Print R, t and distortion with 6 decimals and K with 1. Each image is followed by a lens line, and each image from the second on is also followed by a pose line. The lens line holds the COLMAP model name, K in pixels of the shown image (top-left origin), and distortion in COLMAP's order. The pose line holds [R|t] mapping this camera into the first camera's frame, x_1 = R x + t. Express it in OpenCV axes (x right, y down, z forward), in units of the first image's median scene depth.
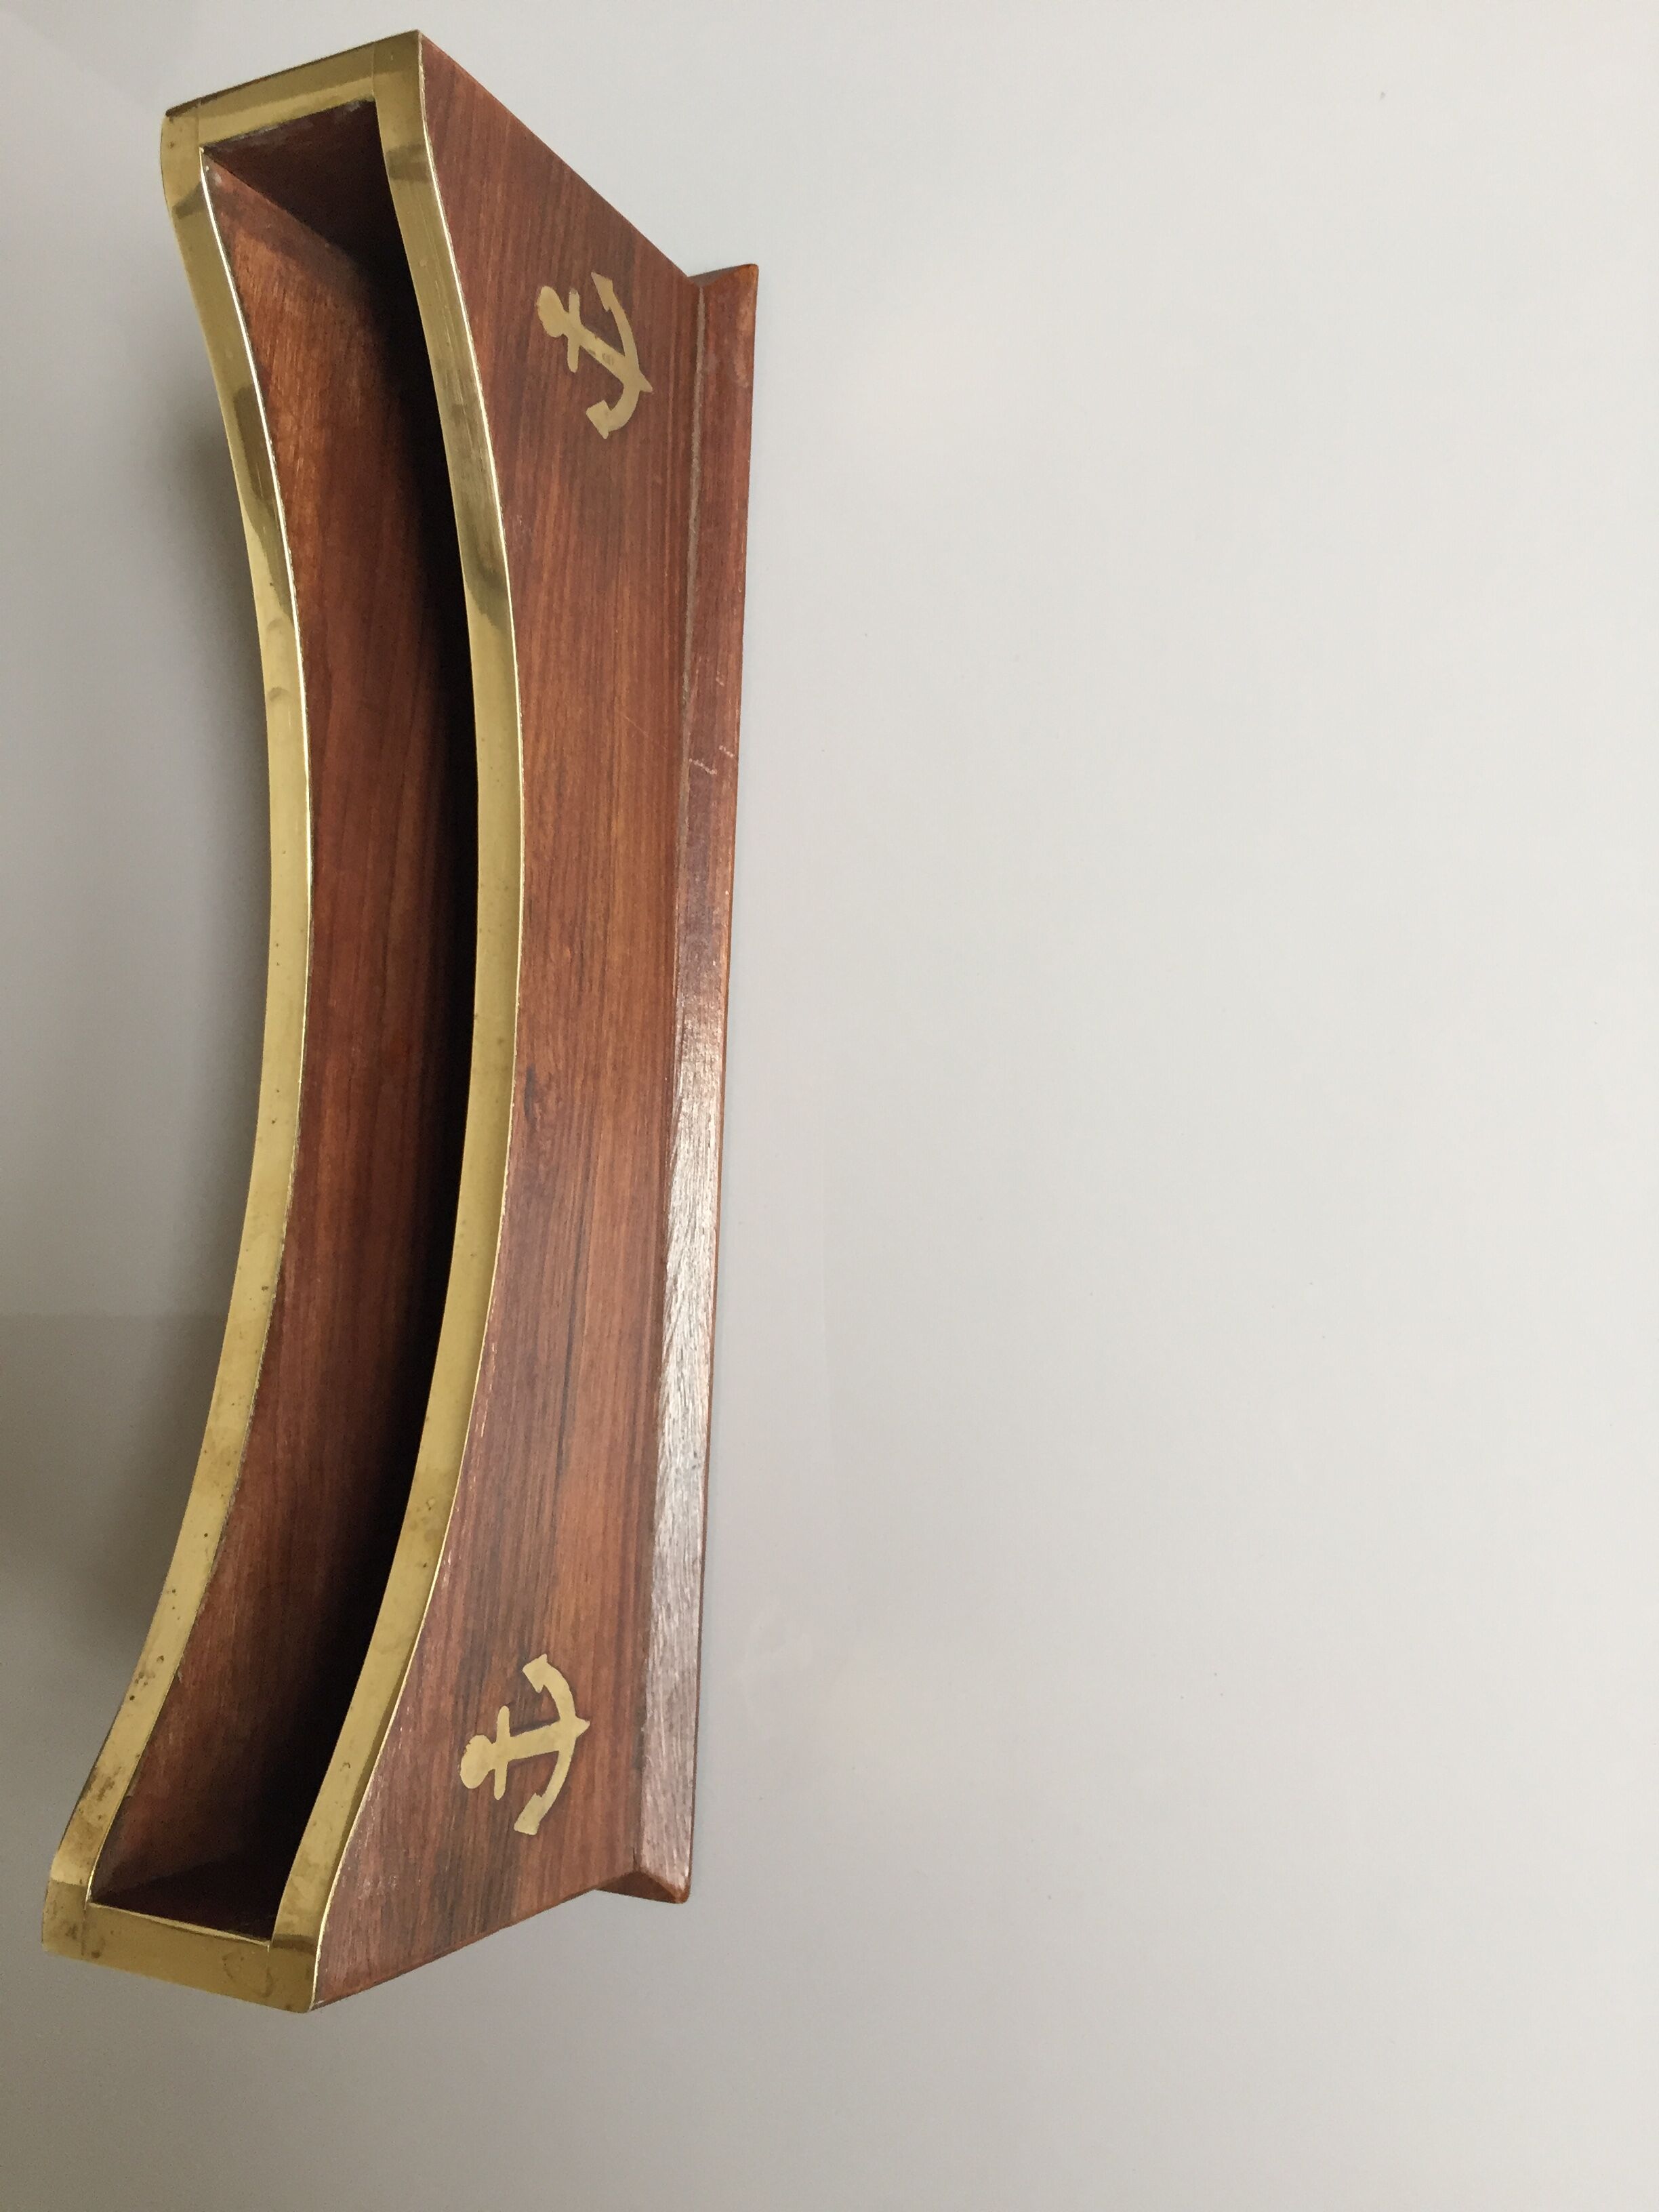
lens RADIAL K [[1866.8, 0, 816.8], [0, 1866.8, 1109.6], [0, 0, 1]] dist [0.056963, -0.078333]
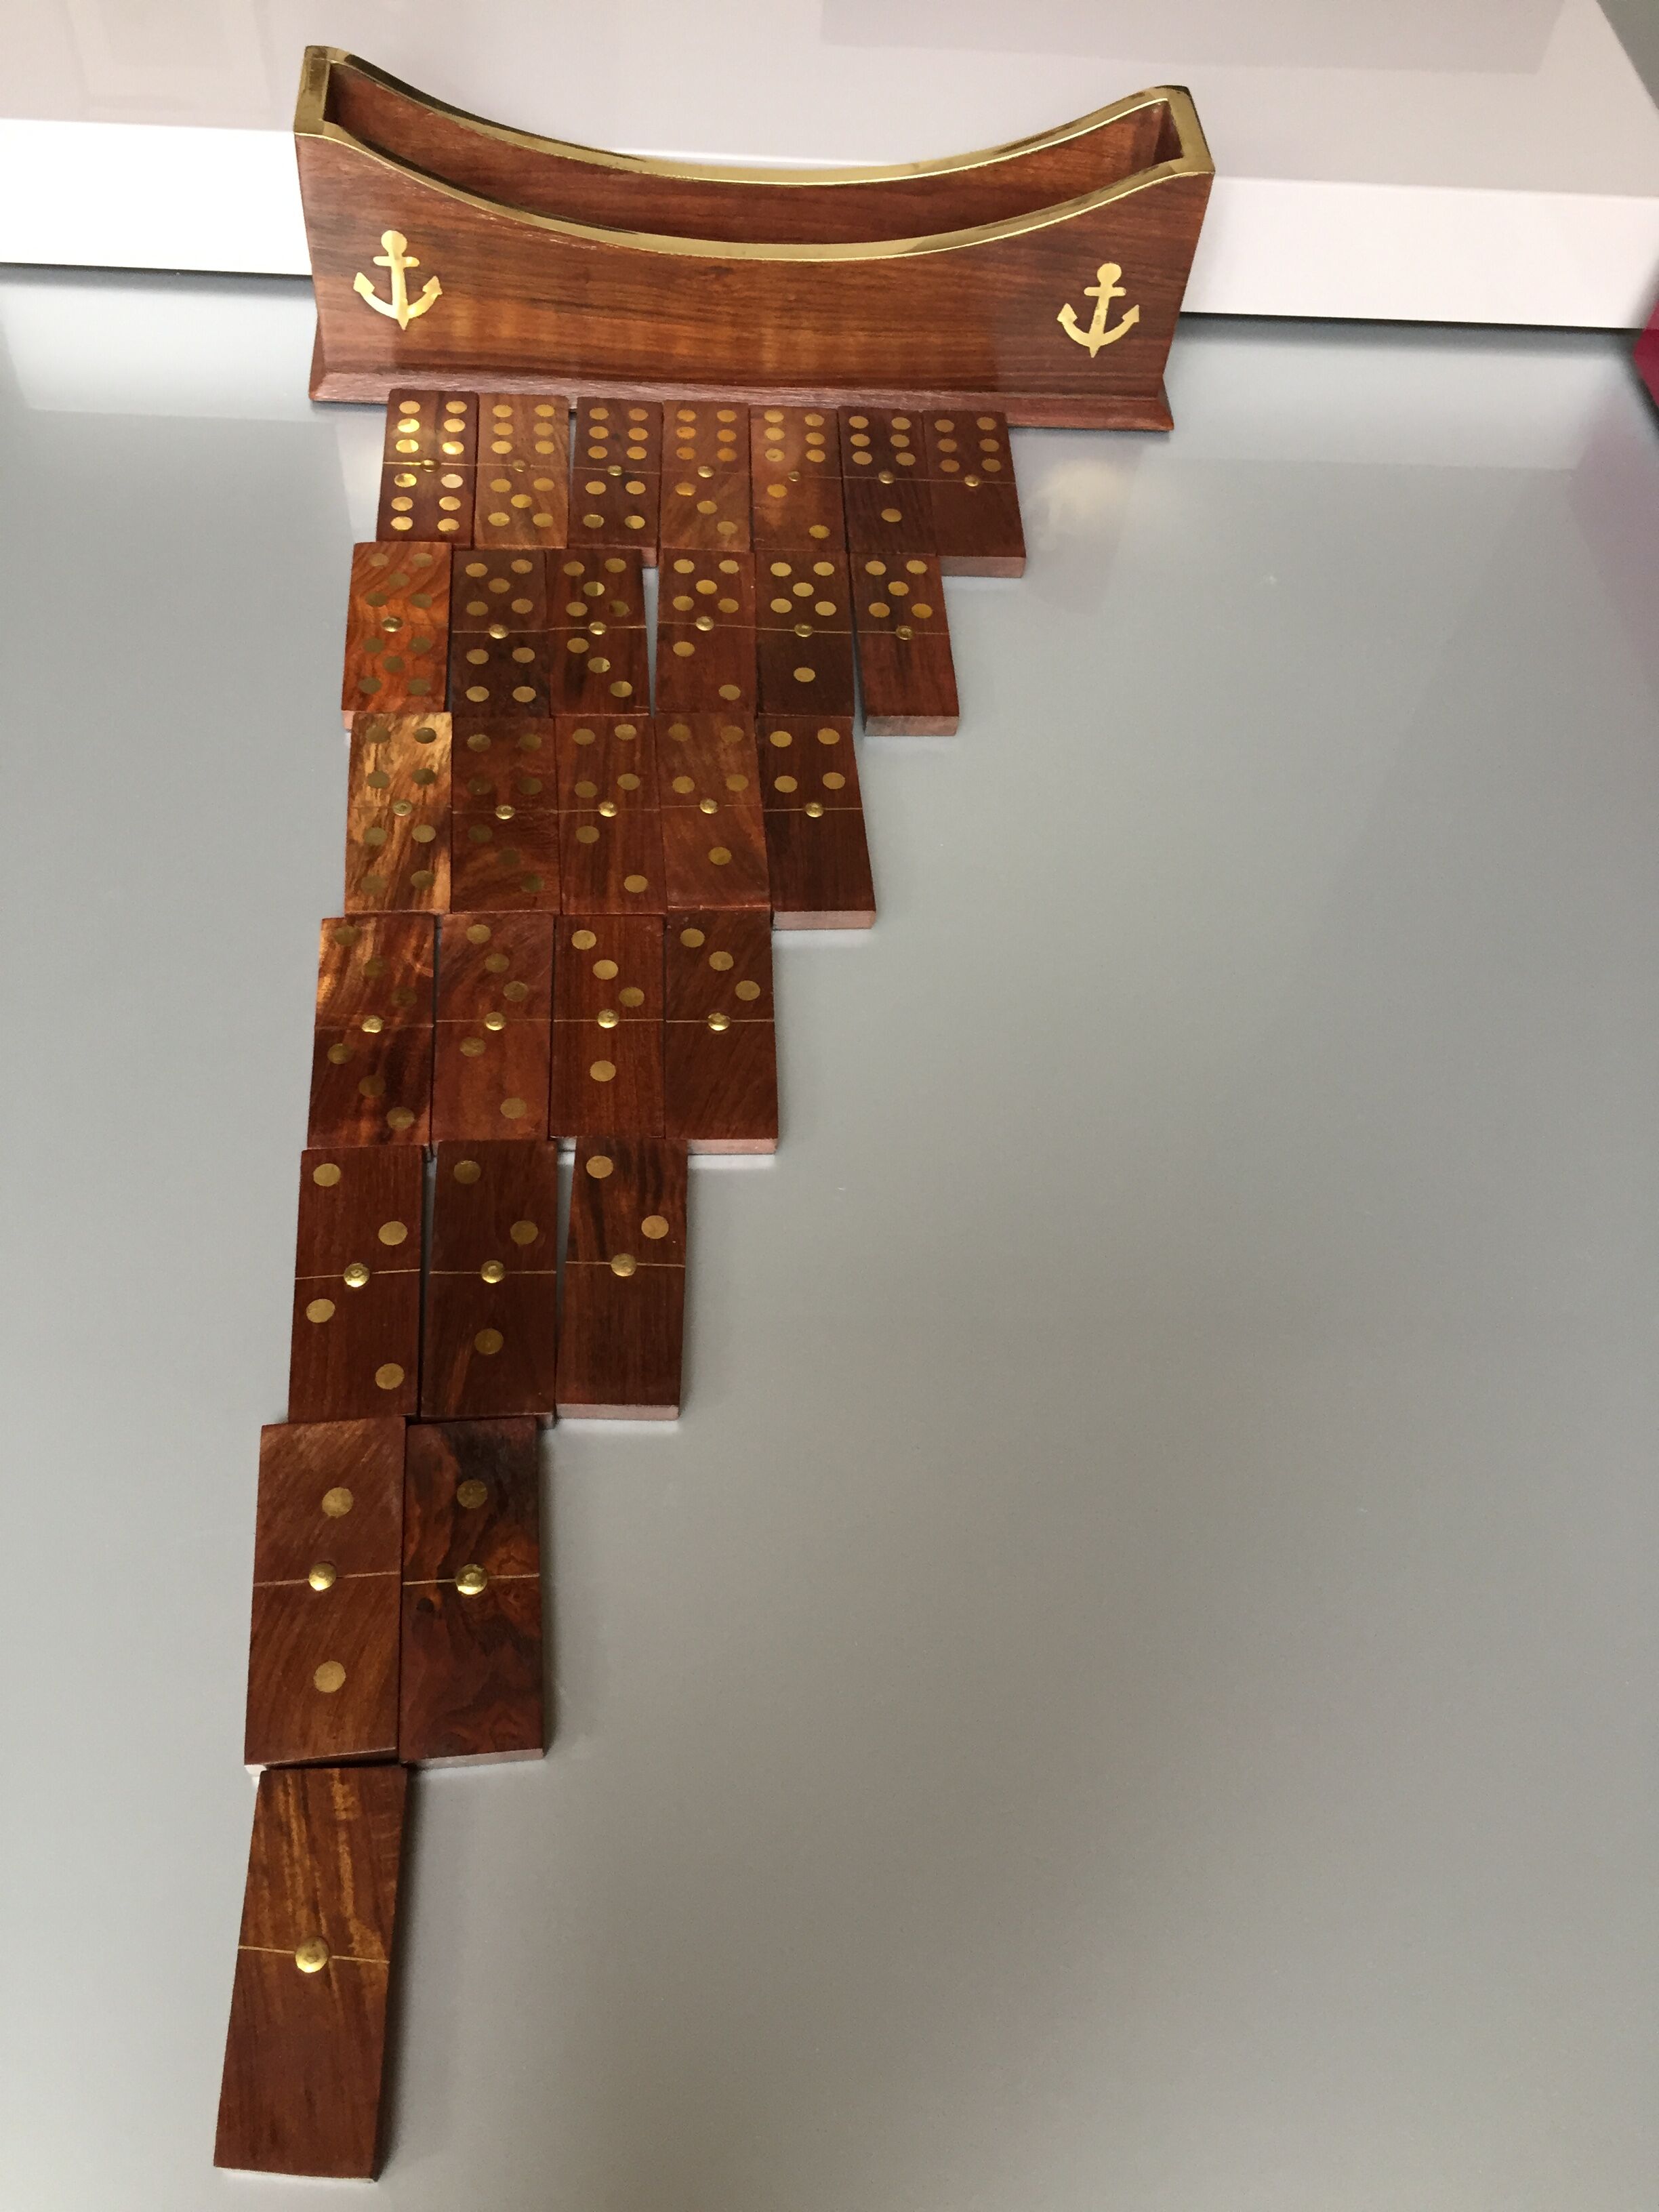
lens RADIAL K [[1866.8, 0, 825.7], [0, 1866.8, 1109.3], [0, 0, 1]] dist [0.056963, -0.078333]
pose [[0.056928, 0.989107, -0.135741, 0.983359], [-0.998323, 0.054961, -0.018196, -0.035223], [-0.010537, 0.136549, 0.990577, -0.855510]]
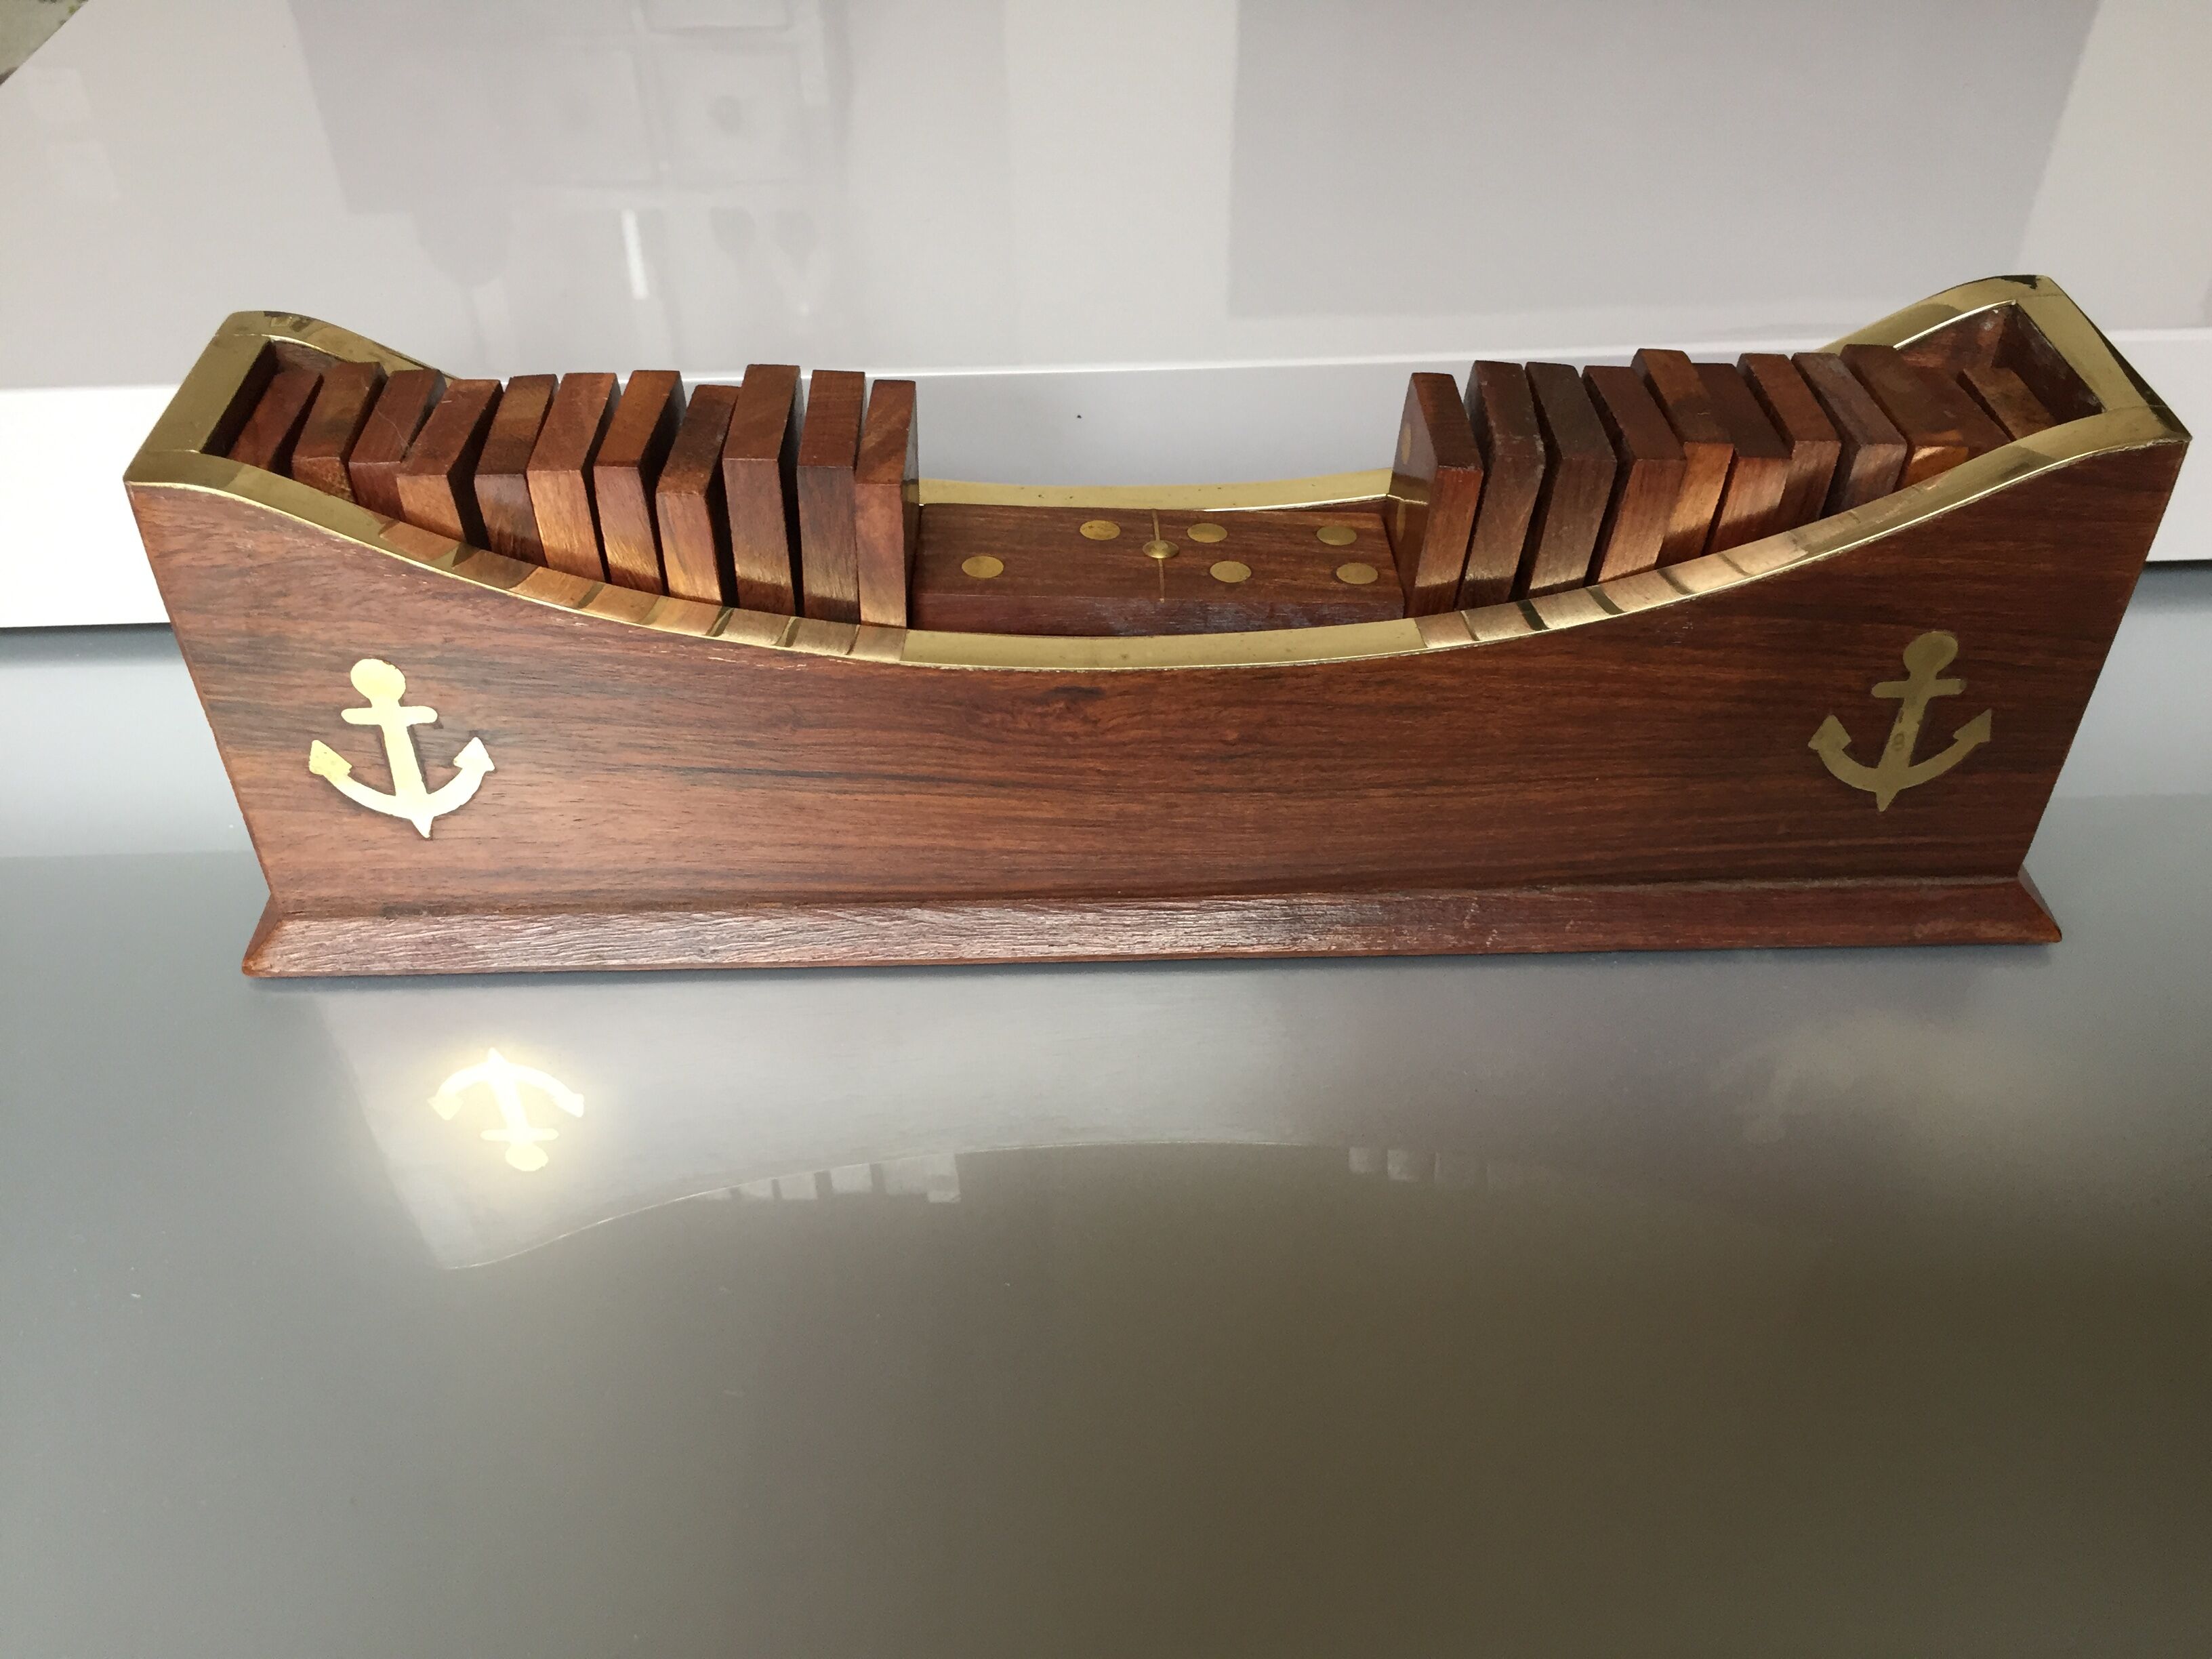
lens RADIAL K [[1866.8, 0, 1102.4], [0, 1866.8, 867.8], [0, 0, 1]] dist [0.056963, -0.078333]
pose [[0.059259, 0.924333, -0.376957, 0.271527], [-0.994314, 0.088125, 0.059781, -0.068649], [0.088477, 0.371271, 0.924300, 0.156152]]
